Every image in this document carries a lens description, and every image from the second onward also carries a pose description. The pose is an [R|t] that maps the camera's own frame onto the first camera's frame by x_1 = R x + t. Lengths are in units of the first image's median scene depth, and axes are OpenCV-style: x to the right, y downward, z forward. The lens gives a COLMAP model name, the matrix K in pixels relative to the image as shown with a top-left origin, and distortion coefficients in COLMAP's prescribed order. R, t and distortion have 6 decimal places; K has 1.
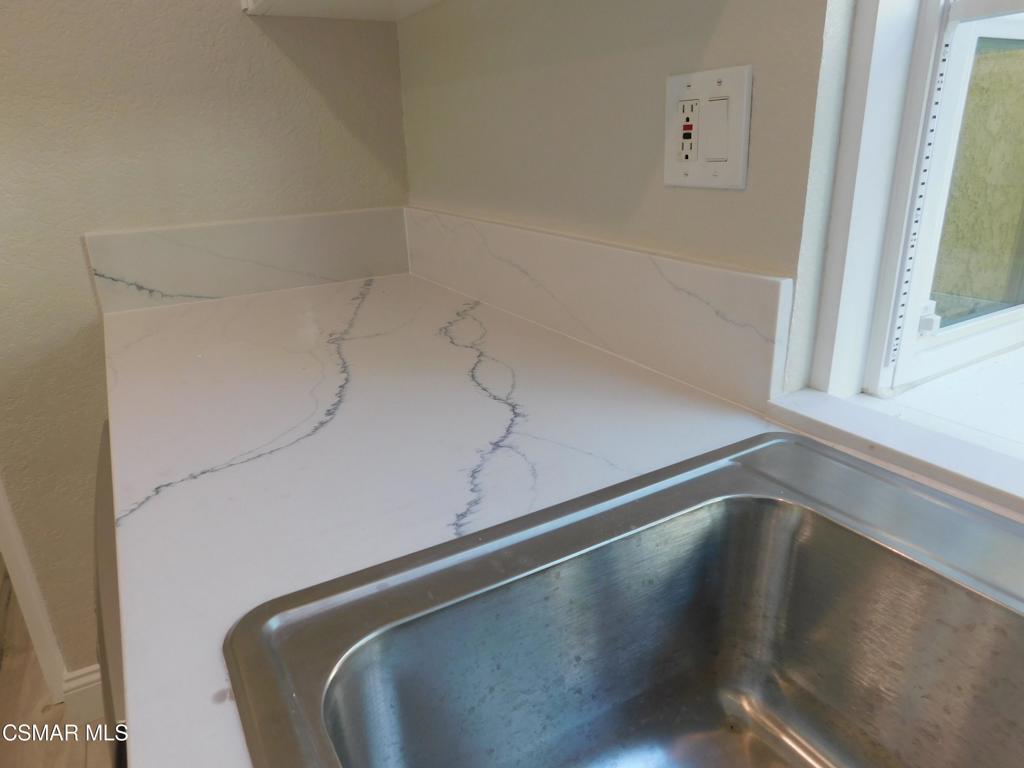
lens RADIAL K [[680.1, 0, 512.0], [0, 680.1, 384.0], [0, 0, 1]] dist [-0.063436, 0.054942]
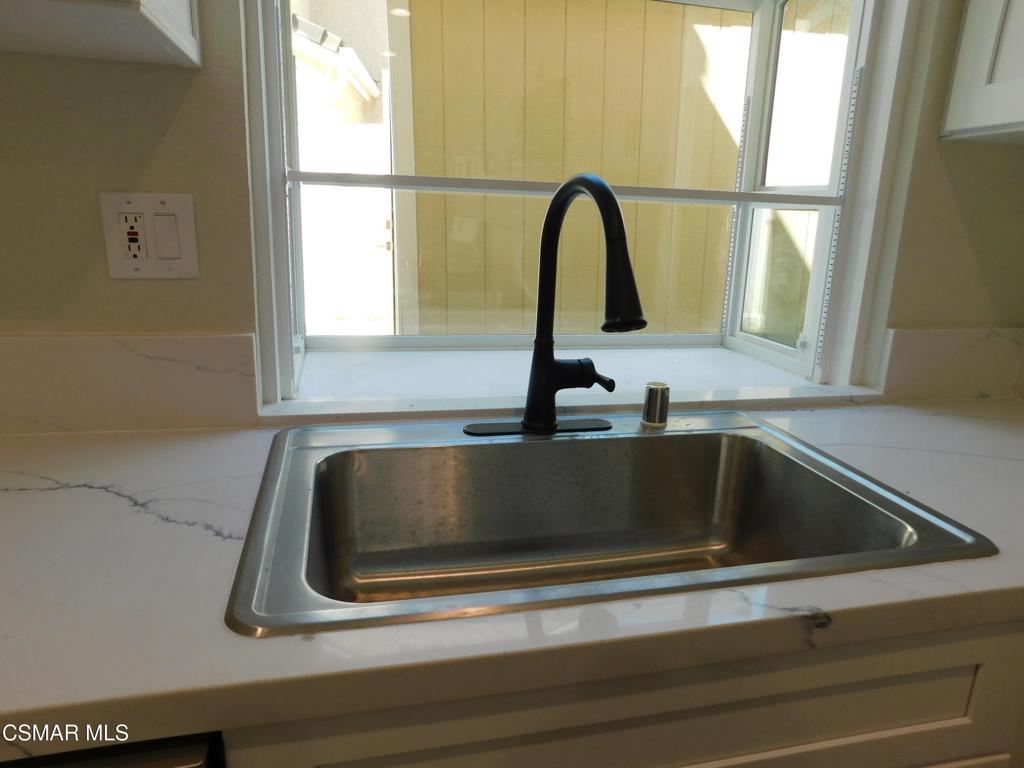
lens RADIAL K [[680.1, 0, 512.0], [0, 680.1, 384.0], [0, 0, 1]] dist [-0.063436, 0.054942]
pose [[0.282193, -0.198978, 0.938496, -0.793753], [0.289170, 0.950399, 0.114552, -0.047928], [-0.914739, 0.239059, 0.325734, -0.004323]]
